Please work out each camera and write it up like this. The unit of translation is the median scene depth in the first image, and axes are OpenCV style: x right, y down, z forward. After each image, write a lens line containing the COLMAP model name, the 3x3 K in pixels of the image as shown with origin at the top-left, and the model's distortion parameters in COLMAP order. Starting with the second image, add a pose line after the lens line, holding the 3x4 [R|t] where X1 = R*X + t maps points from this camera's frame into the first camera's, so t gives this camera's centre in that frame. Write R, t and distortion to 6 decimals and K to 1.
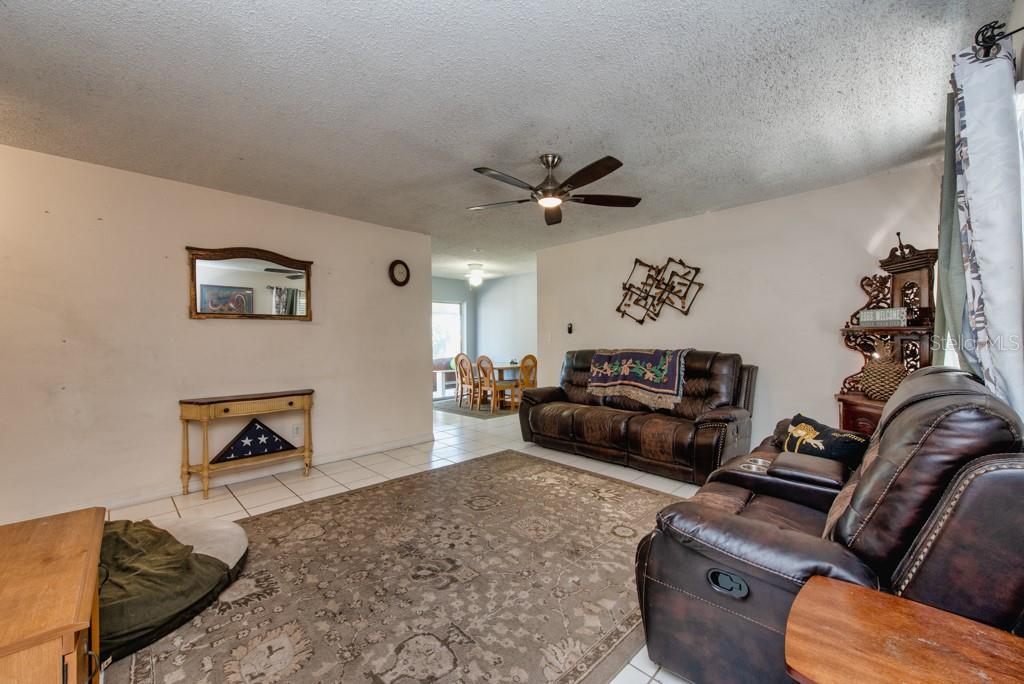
lens RADIAL K [[403.7, 0, 512.0], [0, 403.7, 342.0], [0, 0, 1]] dist [0.018335, -0.000018]
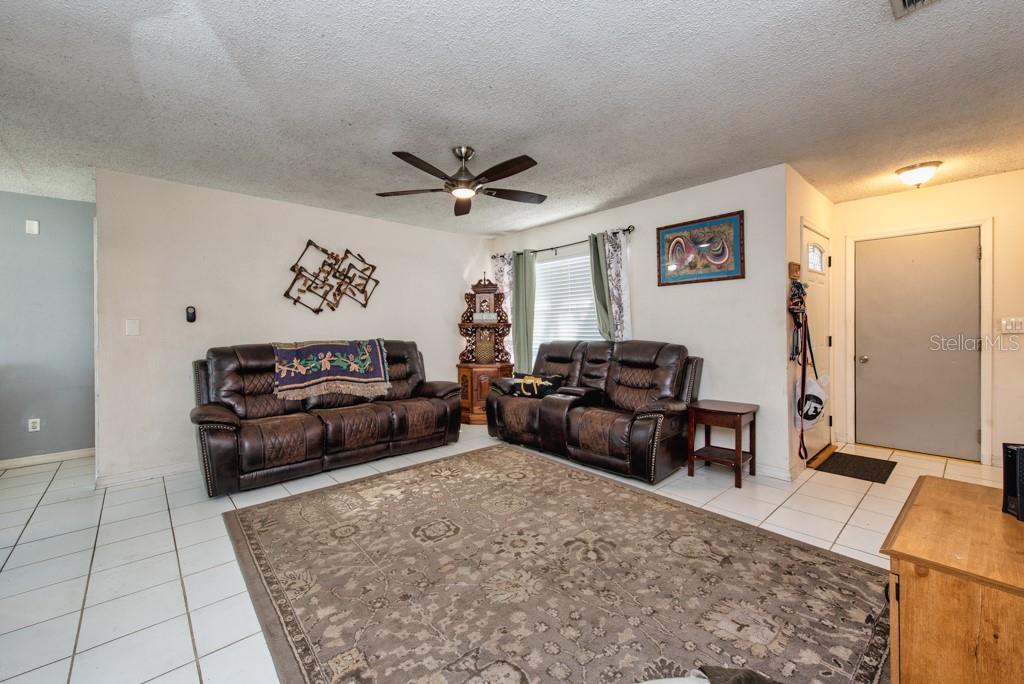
lens RADIAL K [[403.2, 0, 509.5], [0, 403.2, 330.0], [0, 0, 1]] dist [0.012665, 0.000013]
pose [[0.059468, 0.003561, 0.998224, -0.808363], [0.015563, 0.999869, -0.004494, 0.004505], [-0.998109, 0.015803, 0.059404, 0.743036]]
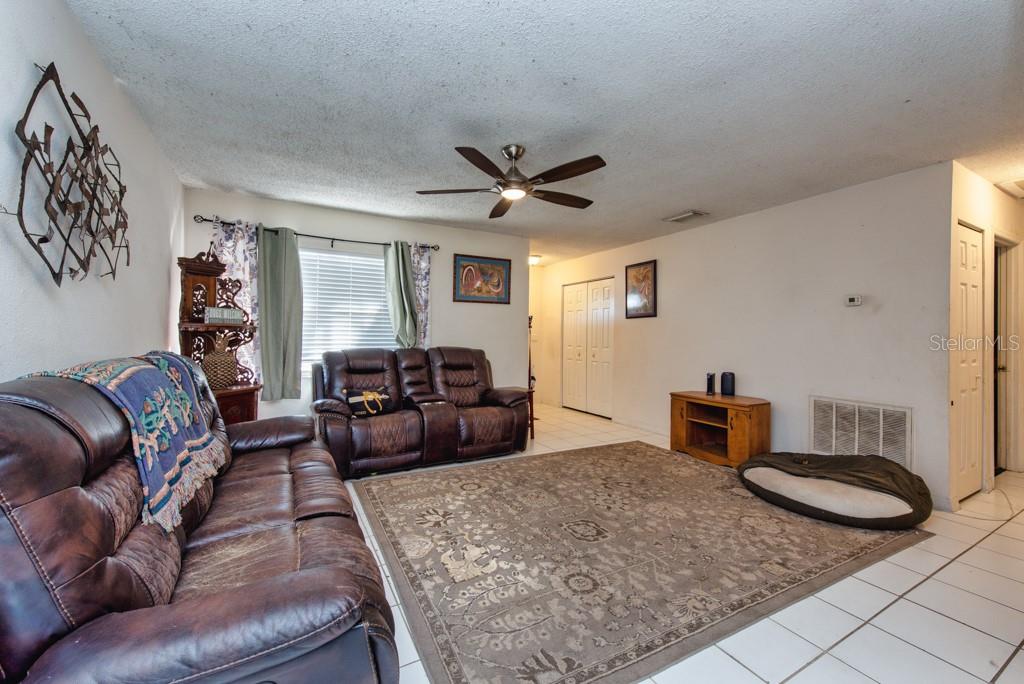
lens RADIAL K [[396.9, 0, 490.3], [0, 396.9, 335.1], [0, 0, 1]] dist [0.015076, -0.000151]
pose [[-0.947994, -0.000777, 0.318287, -0.140516], [0.000050, 0.999997, 0.002589, -0.007956], [-0.318287, 0.002470, -0.947991, 1.710948]]
